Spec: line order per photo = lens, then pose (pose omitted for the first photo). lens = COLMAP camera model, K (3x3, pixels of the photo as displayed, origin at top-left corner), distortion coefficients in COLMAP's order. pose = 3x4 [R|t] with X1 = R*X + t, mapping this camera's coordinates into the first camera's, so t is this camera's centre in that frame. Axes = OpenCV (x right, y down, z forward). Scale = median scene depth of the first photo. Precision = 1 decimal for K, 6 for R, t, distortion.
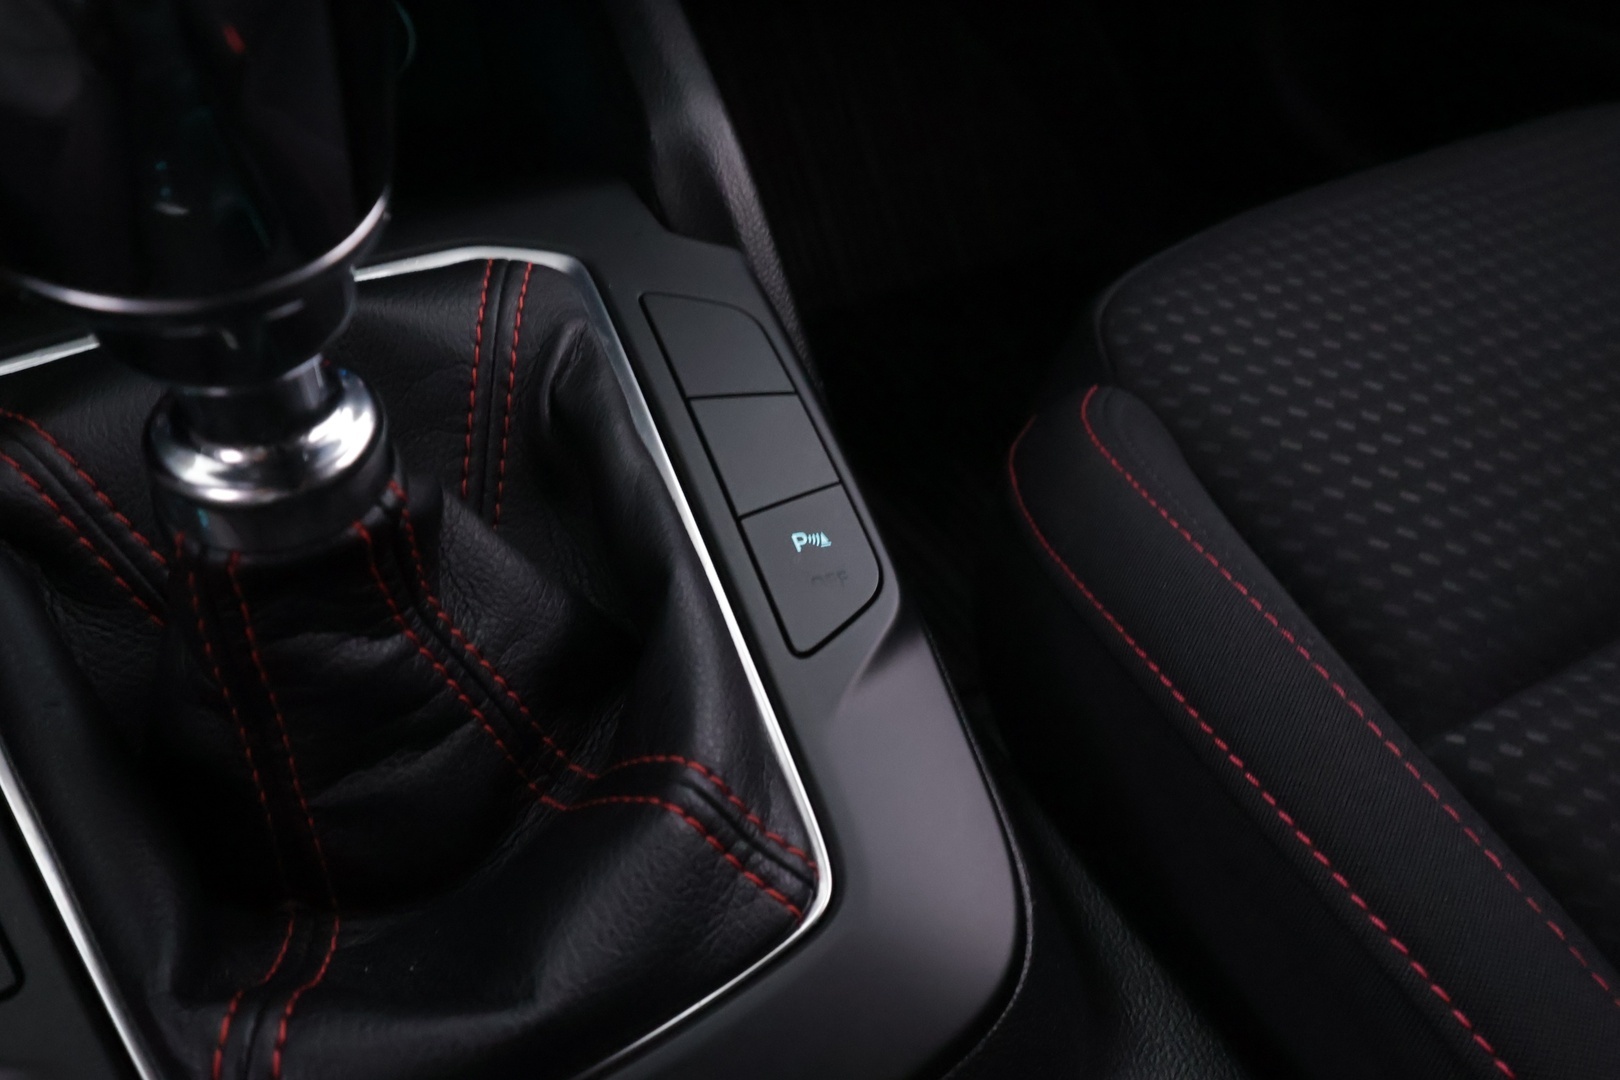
lens RADIAL K [[1270.7, 0, 813.9], [0, 1270.7, 546.5], [0, 0, 1]] dist [0.004248, -0.003882]
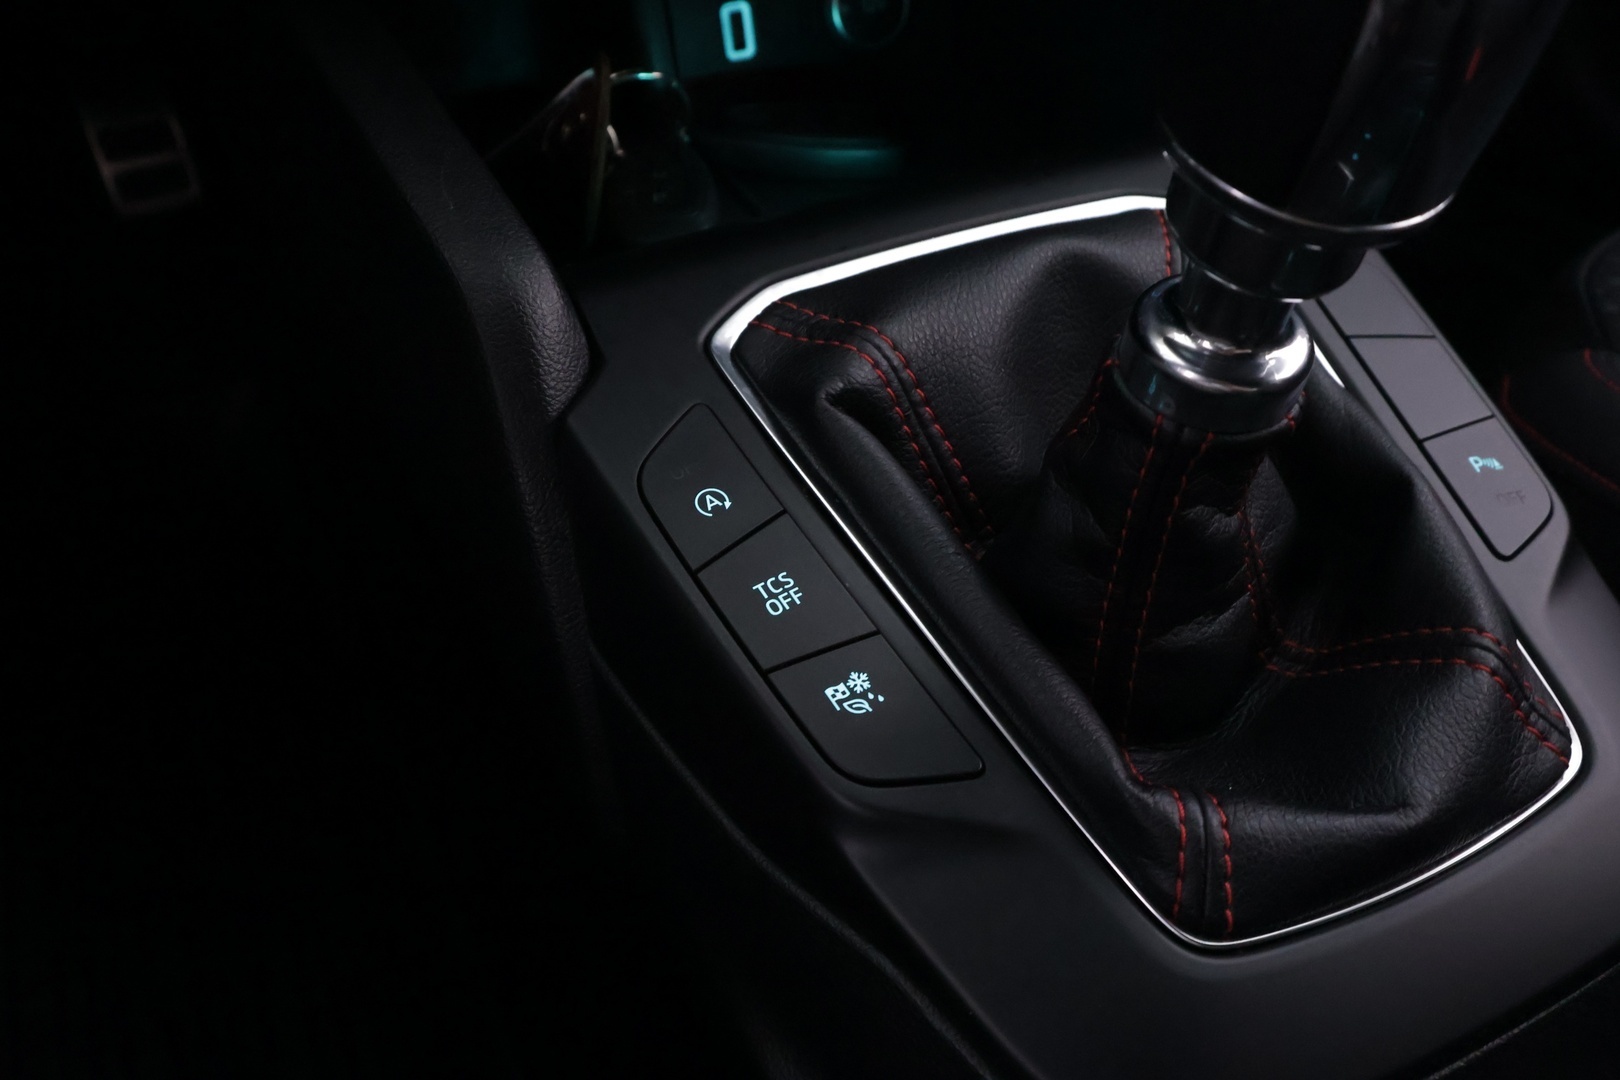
lens RADIAL K [[1270.7, 0, 813.9], [0, 1270.7, 546.5], [0, 0, 1]] dist [0.004248, -0.003882]
pose [[0.995342, 0.058678, -0.076492, -0.536201], [-0.056518, 0.997948, 0.030107, 0.072775], [0.078102, -0.025644, 0.996616, -0.207211]]
